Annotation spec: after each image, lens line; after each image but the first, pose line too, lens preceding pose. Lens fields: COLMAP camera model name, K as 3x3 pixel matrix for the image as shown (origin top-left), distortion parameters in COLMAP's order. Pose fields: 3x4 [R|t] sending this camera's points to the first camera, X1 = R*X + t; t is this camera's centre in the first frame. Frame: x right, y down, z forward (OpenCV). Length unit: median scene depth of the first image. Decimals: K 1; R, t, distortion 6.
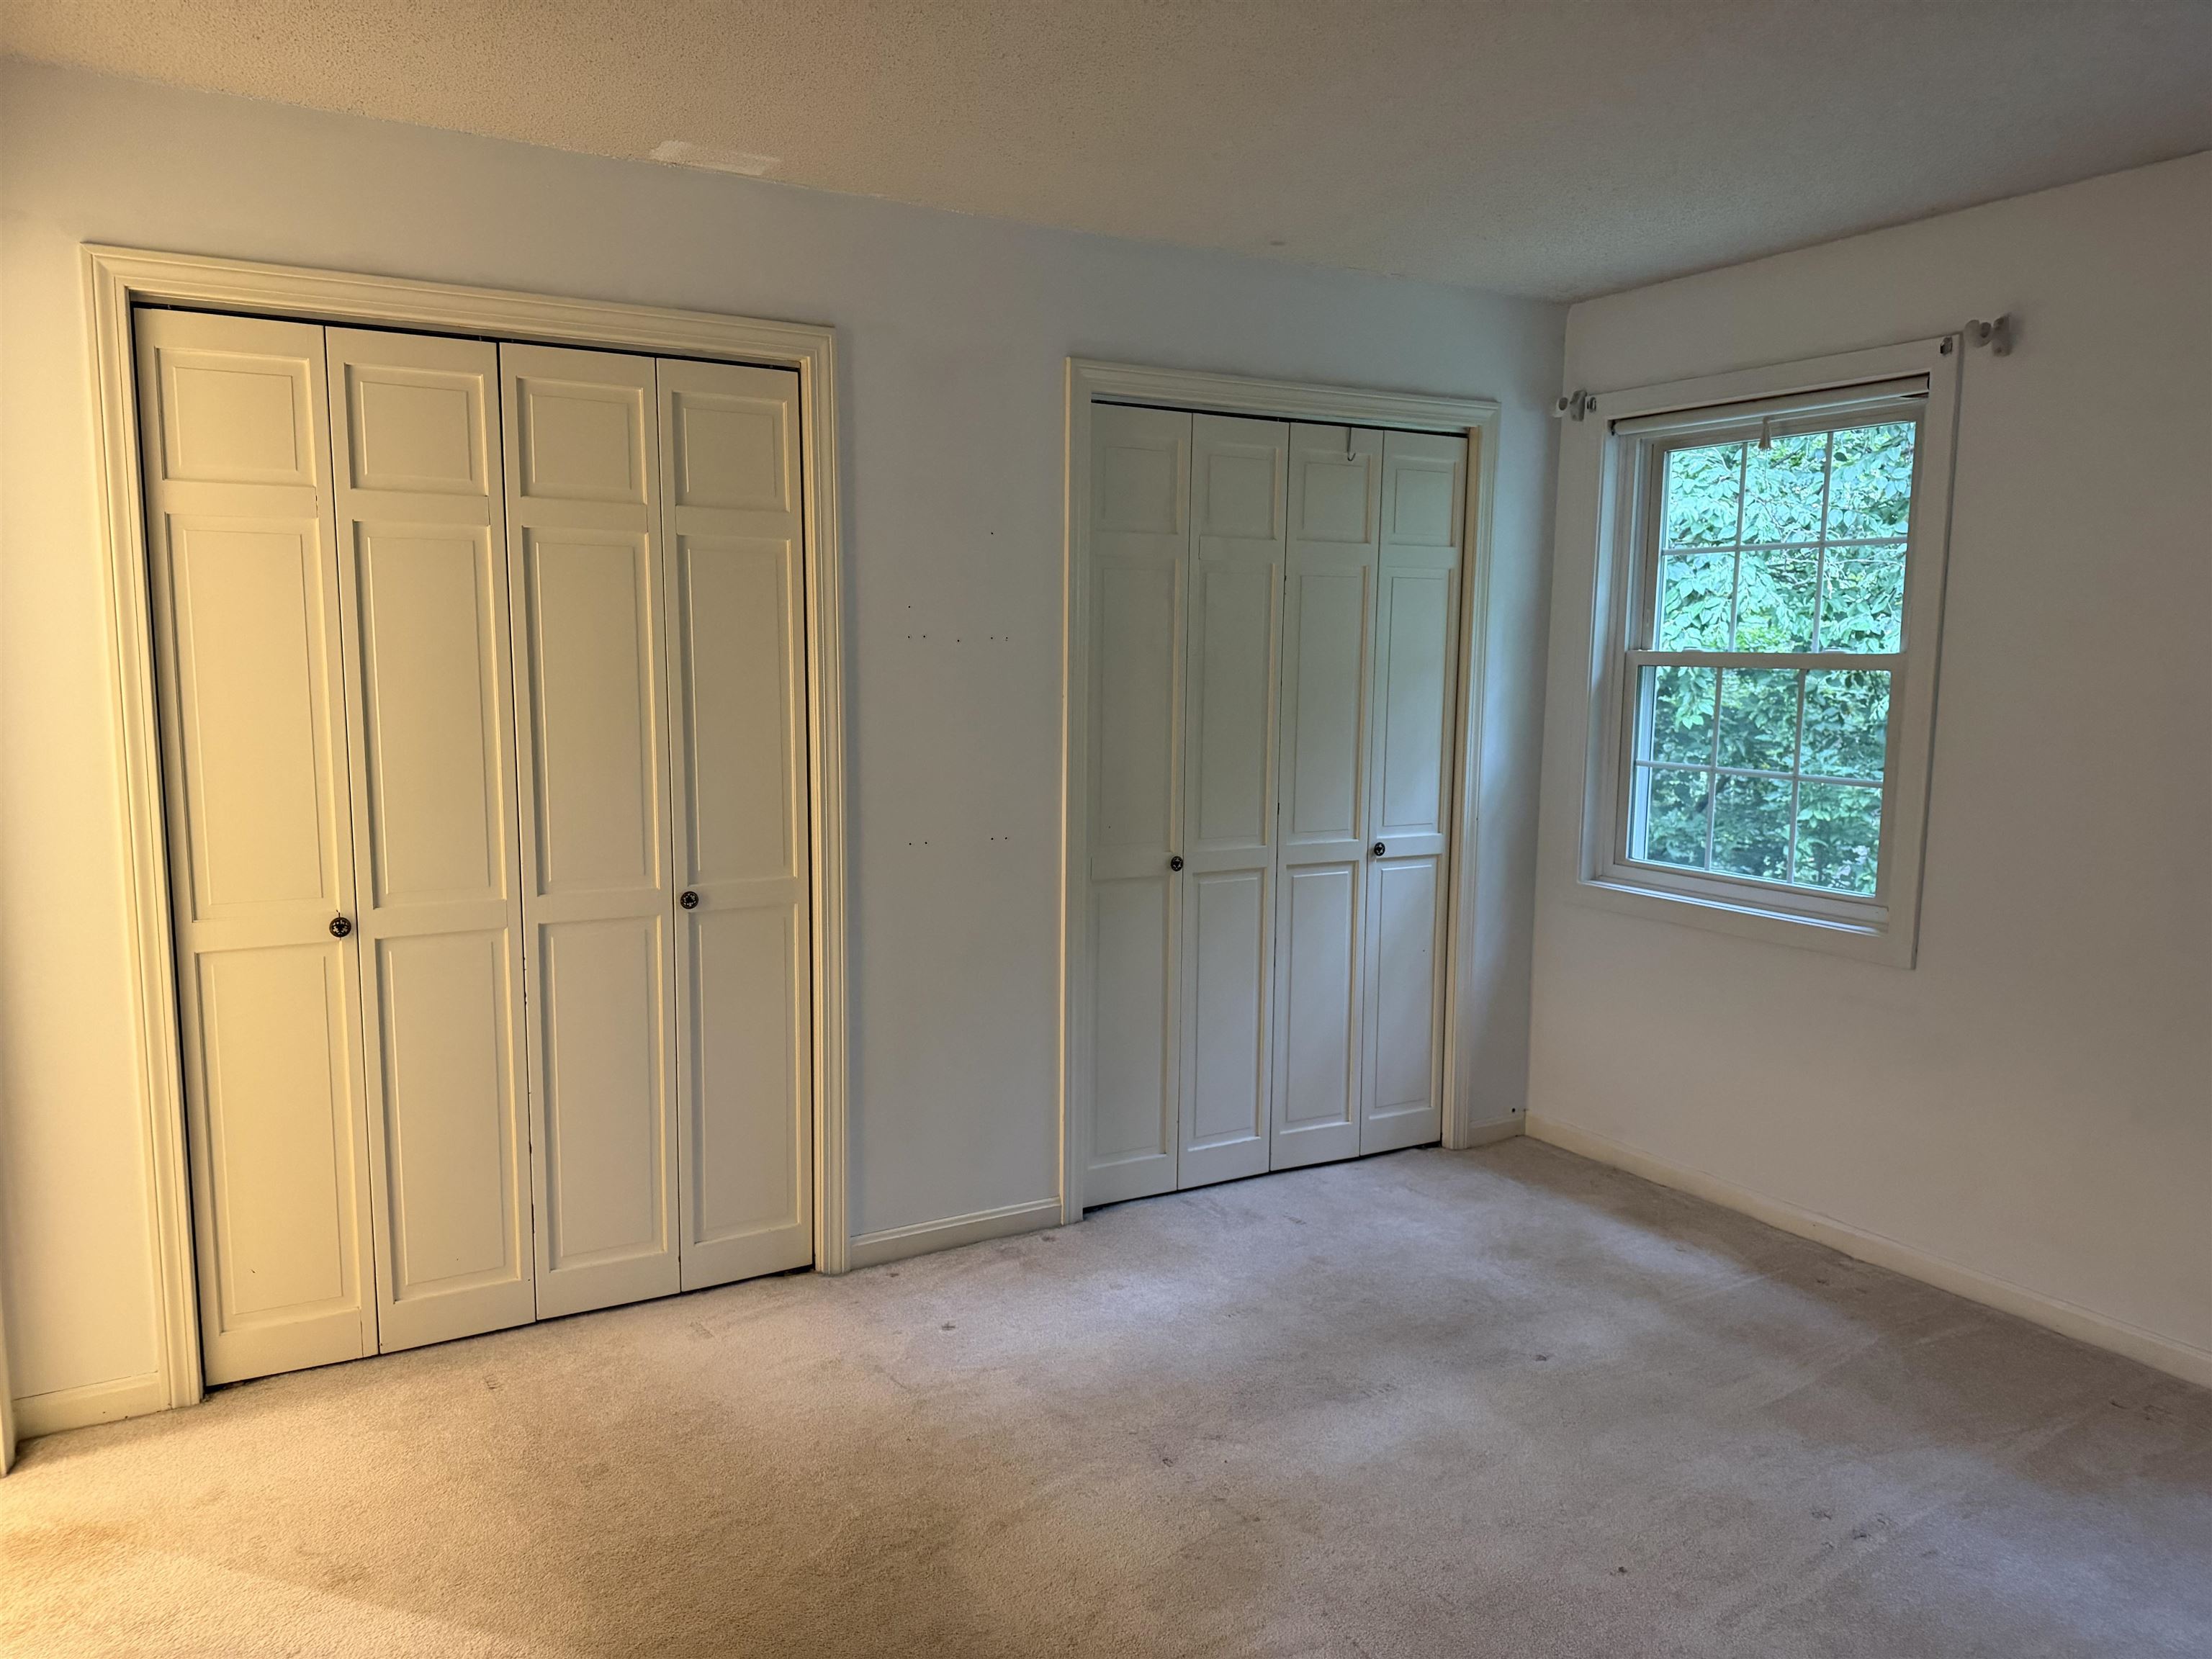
lens RADIAL K [[1616.9, 0, 1107.0], [0, 1616.9, 845.8], [0, 0, 1]] dist [0.098159, -0.001410]
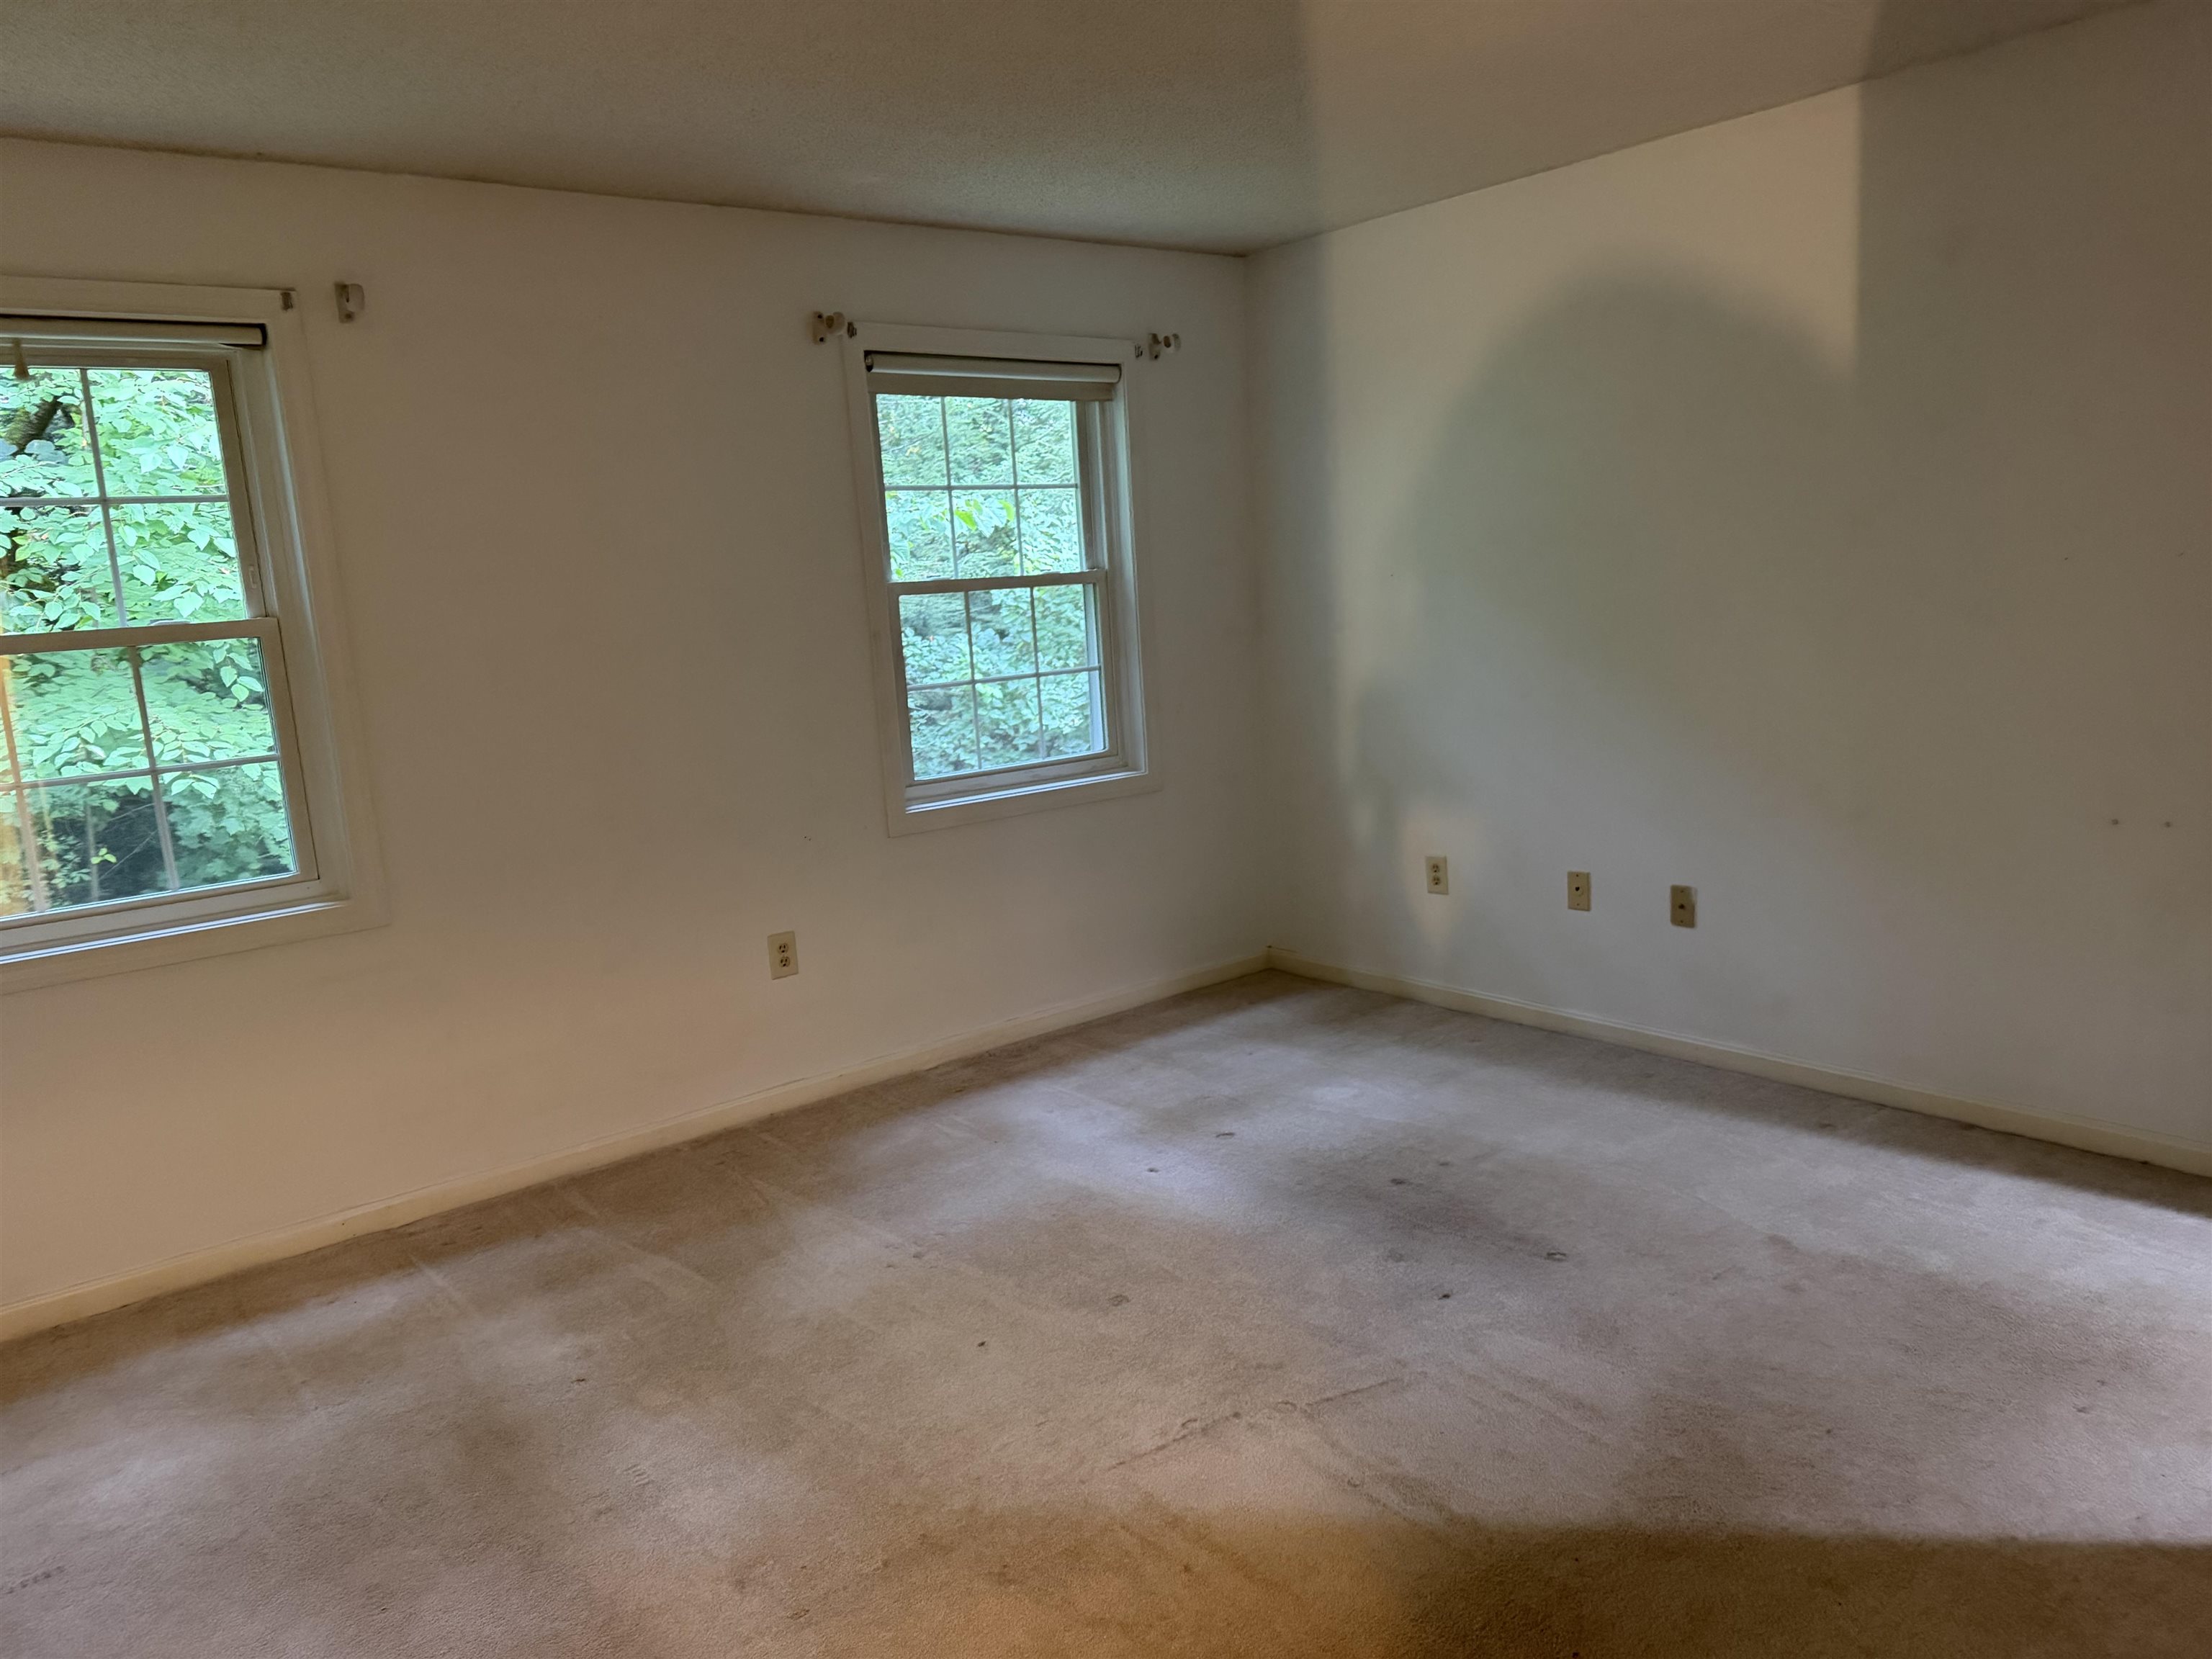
lens RADIAL K [[1534.7, 0, 1107.1], [0, 1534.7, 830.3], [0, 0, 1]] dist [0.063452, -0.080713]
pose [[-0.172371, -0.145927, 0.974163, -0.512266], [0.184550, 0.966669, 0.177459, -0.069321], [-0.967589, 0.210371, -0.139695, 0.702740]]
